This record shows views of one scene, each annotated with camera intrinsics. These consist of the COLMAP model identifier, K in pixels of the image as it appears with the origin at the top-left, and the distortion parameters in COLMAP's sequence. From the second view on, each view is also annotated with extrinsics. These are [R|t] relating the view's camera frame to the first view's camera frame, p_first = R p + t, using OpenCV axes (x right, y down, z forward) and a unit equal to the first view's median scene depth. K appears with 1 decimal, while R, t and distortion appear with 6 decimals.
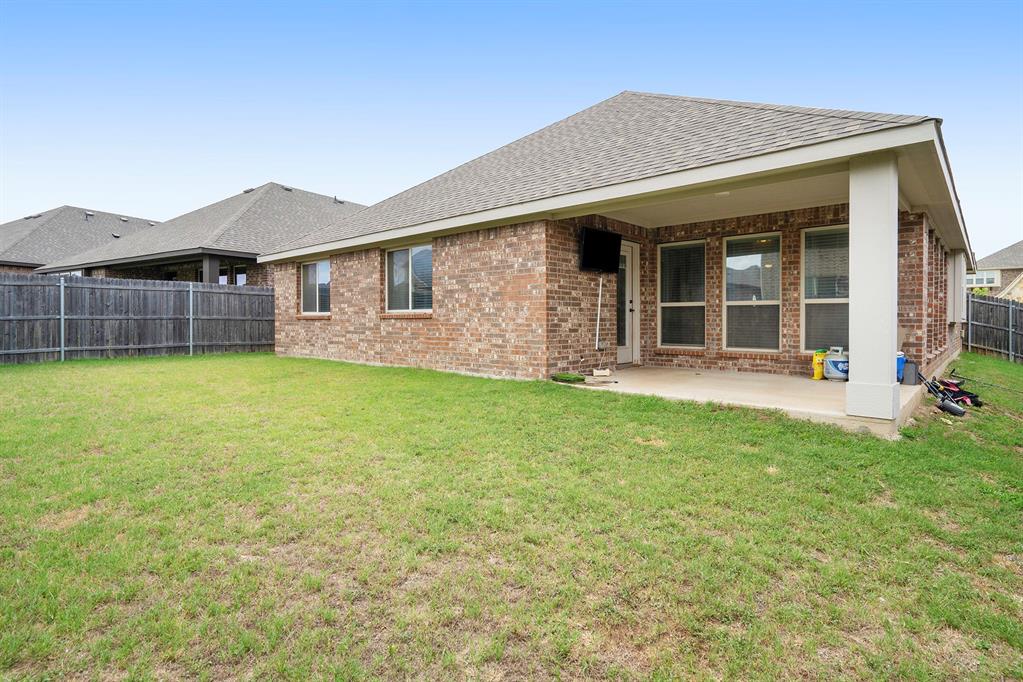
lens RADIAL K [[523.0, 0, 486.5], [0, 523.0, 316.3], [0, 0, 1]] dist [-0.037949, 0.017781]
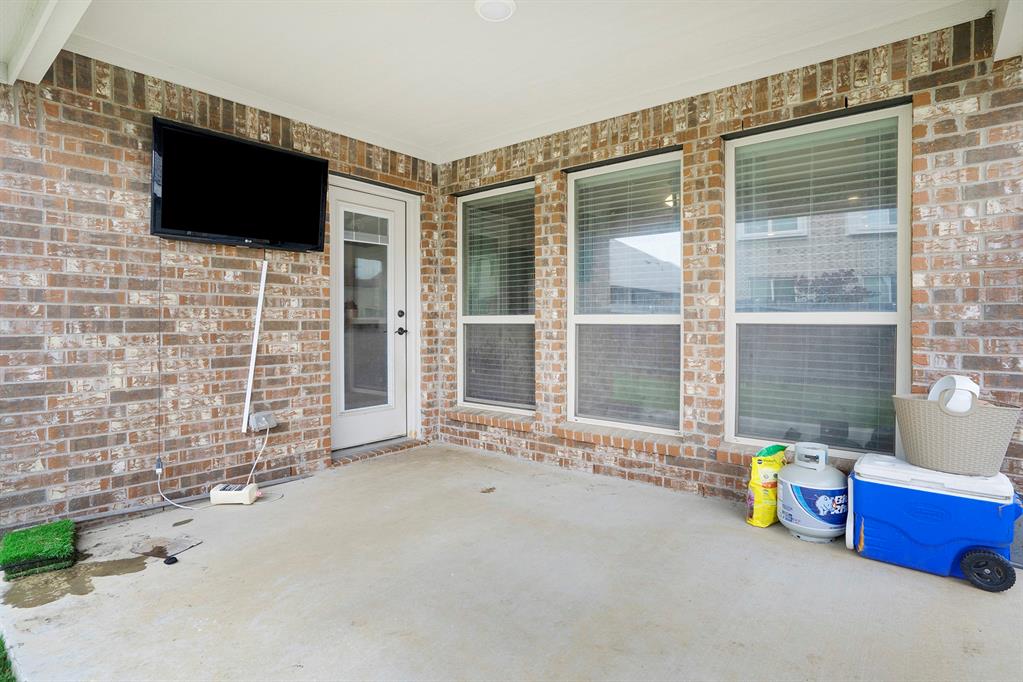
lens RADIAL K [[523.0, 0, 496.1], [0, 523.0, 321.4], [0, 0, 1]] dist [-0.037949, 0.017781]
pose [[0.998339, 0.000531, 0.057607, 0.386530], [-0.001033, 0.999962, 0.008672, -0.028450], [-0.057600, -0.008717, 0.998302, 0.576776]]
